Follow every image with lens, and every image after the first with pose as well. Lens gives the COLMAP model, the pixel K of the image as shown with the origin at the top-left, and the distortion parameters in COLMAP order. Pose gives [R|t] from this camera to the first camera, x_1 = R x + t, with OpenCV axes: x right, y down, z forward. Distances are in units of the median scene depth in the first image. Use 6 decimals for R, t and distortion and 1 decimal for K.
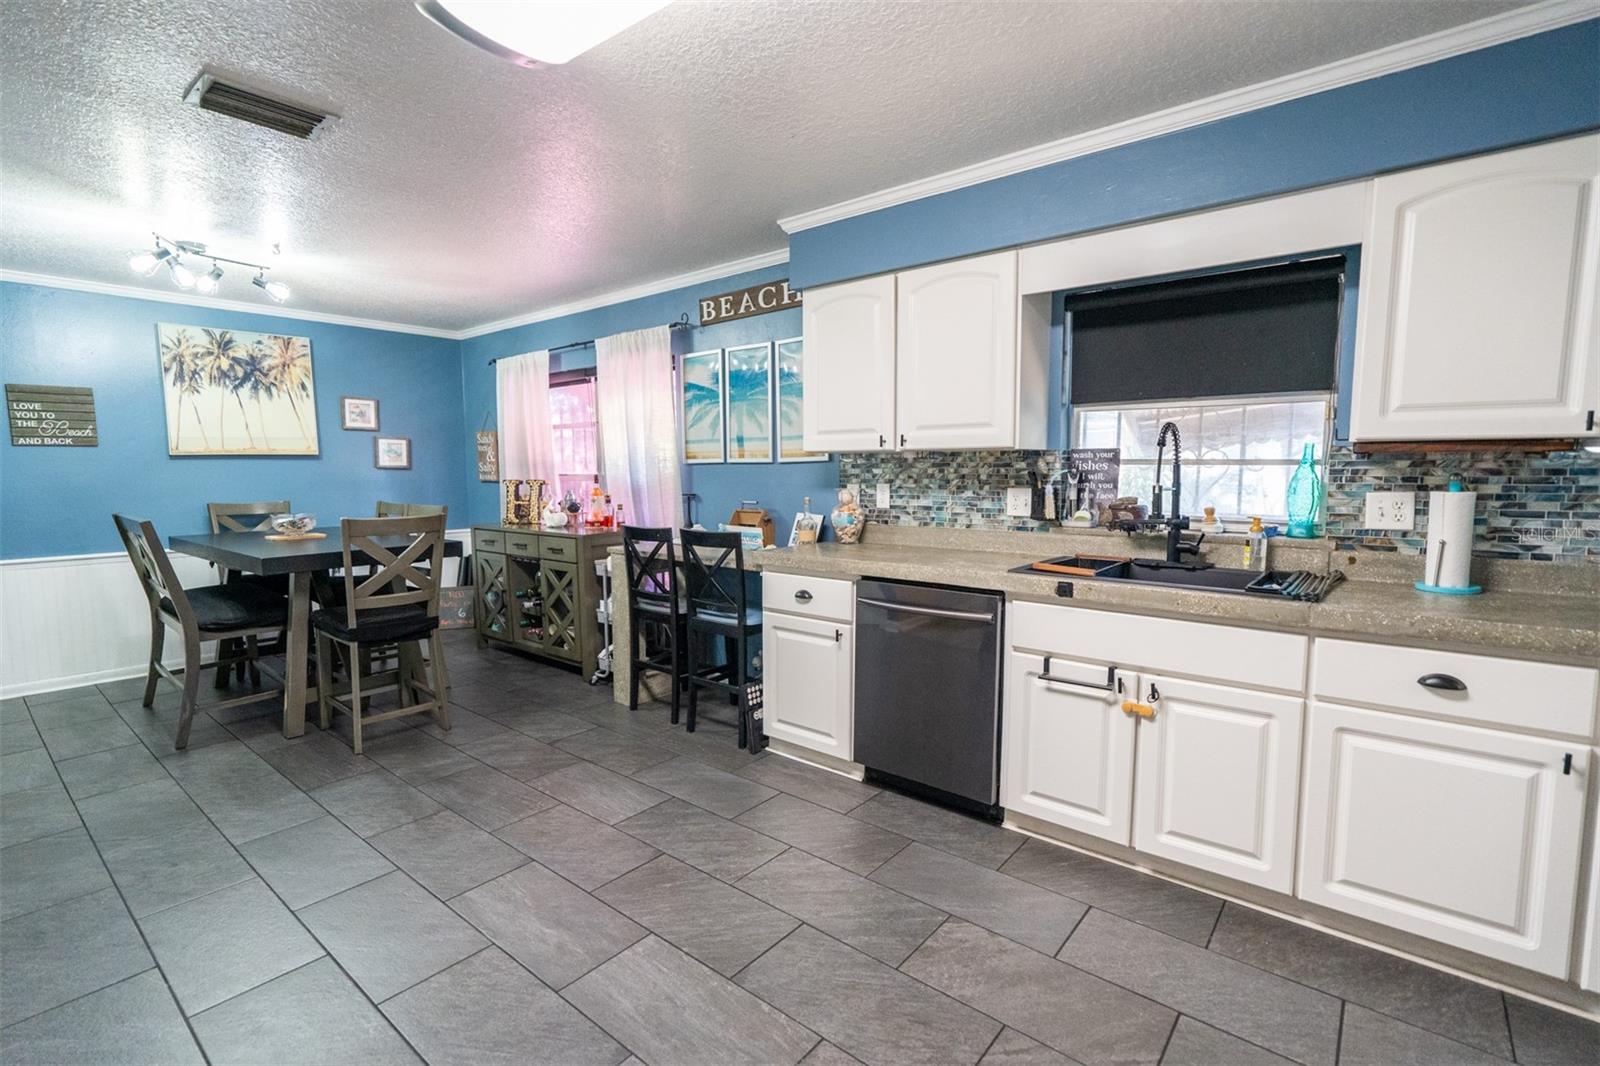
lens RADIAL K [[734.1, 0, 799.4], [0, 734.1, 533.2], [0, 0, 1]] dist [-0.002936, 0.002092]
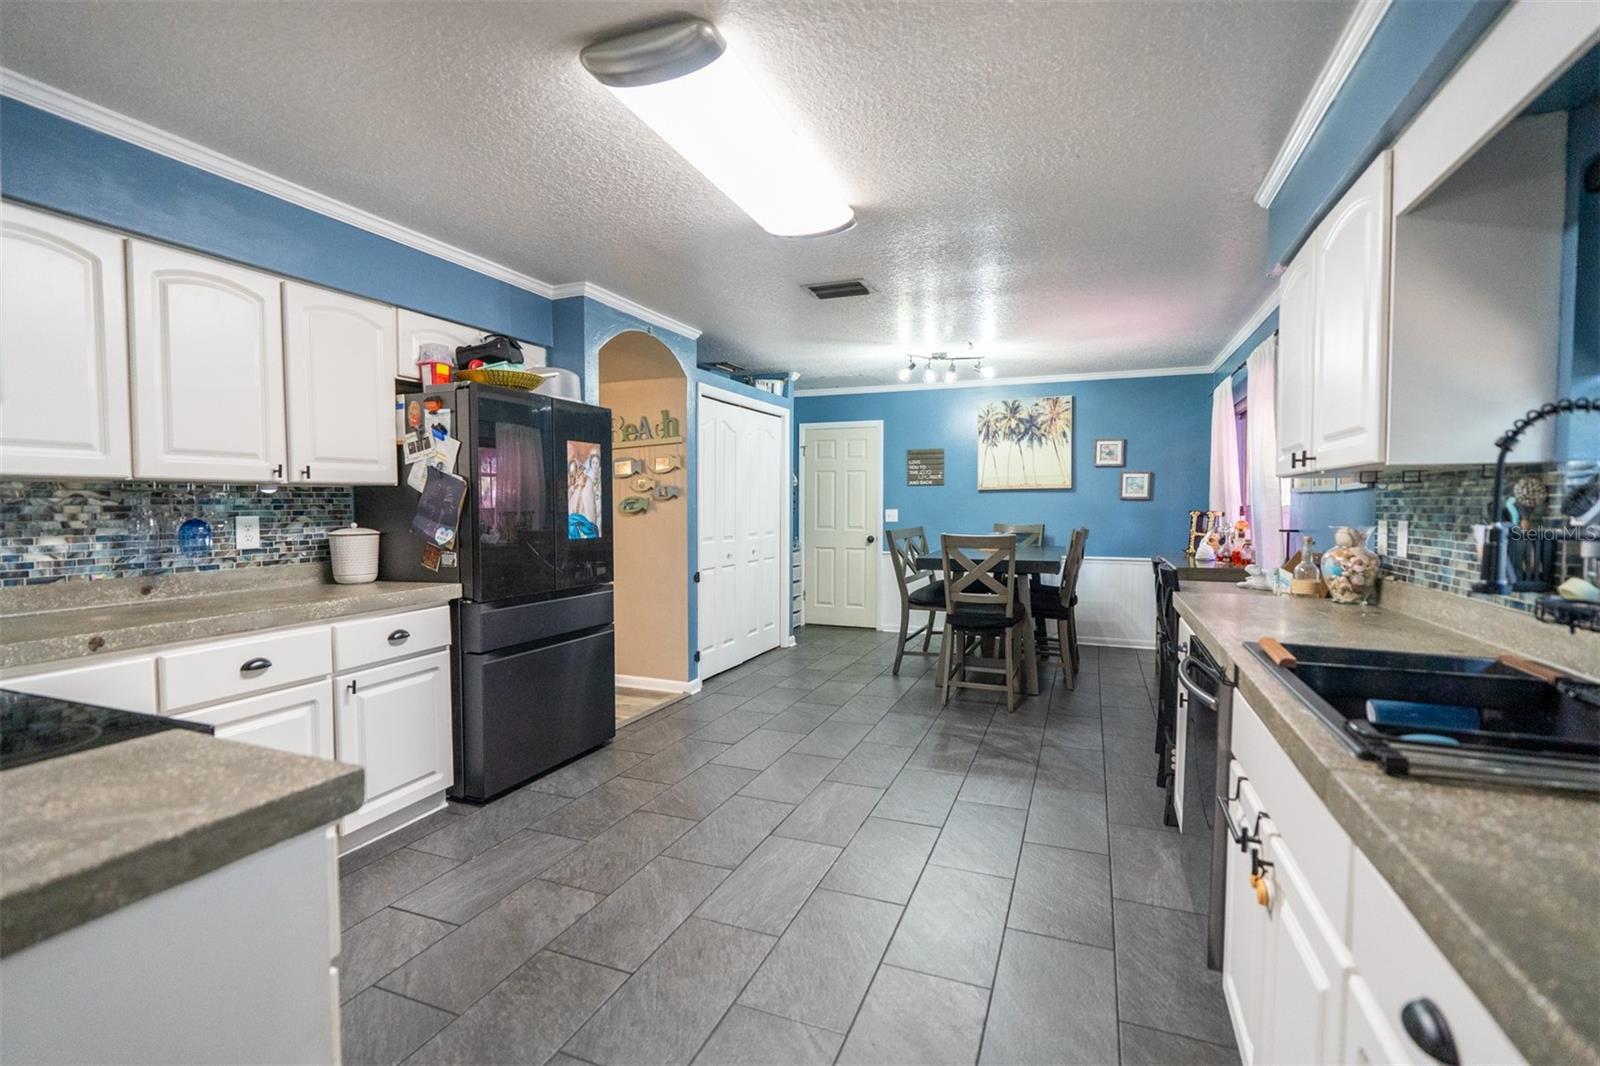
lens RADIAL K [[734.1, 0, 793.1], [0, 734.1, 540.0], [0, 0, 1]] dist [-0.002936, 0.002092]
pose [[0.301373, 0.052983, -0.952033, 0.430693], [-0.086369, 0.995867, 0.028082, -0.015616], [0.949587, 0.073763, 0.304703, 0.203257]]
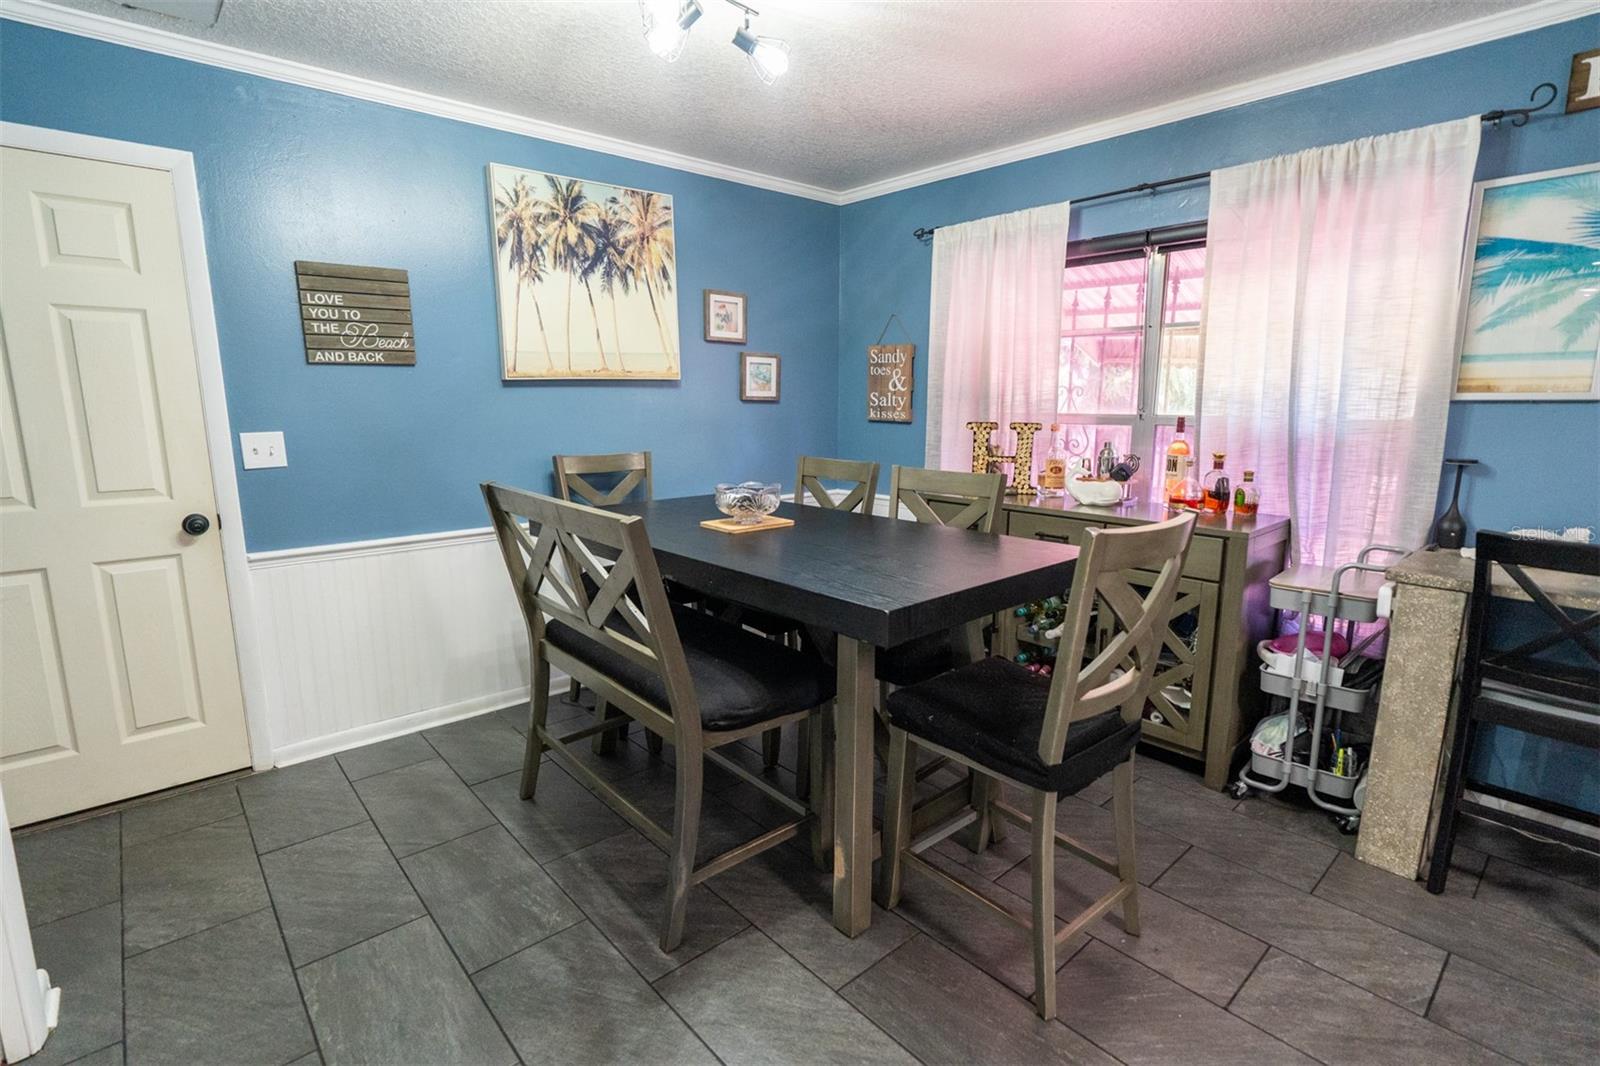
lens RADIAL K [[769.8, 0, 796.6], [0, 769.8, 534.8], [0, 0, 1]] dist [-0.005782, -0.001332]
pose [[0.988114, 0.033343, -0.150061, -0.494724], [-0.019687, 0.995602, 0.091589, -0.037977], [0.152455, -0.087546, 0.984425, 0.362030]]
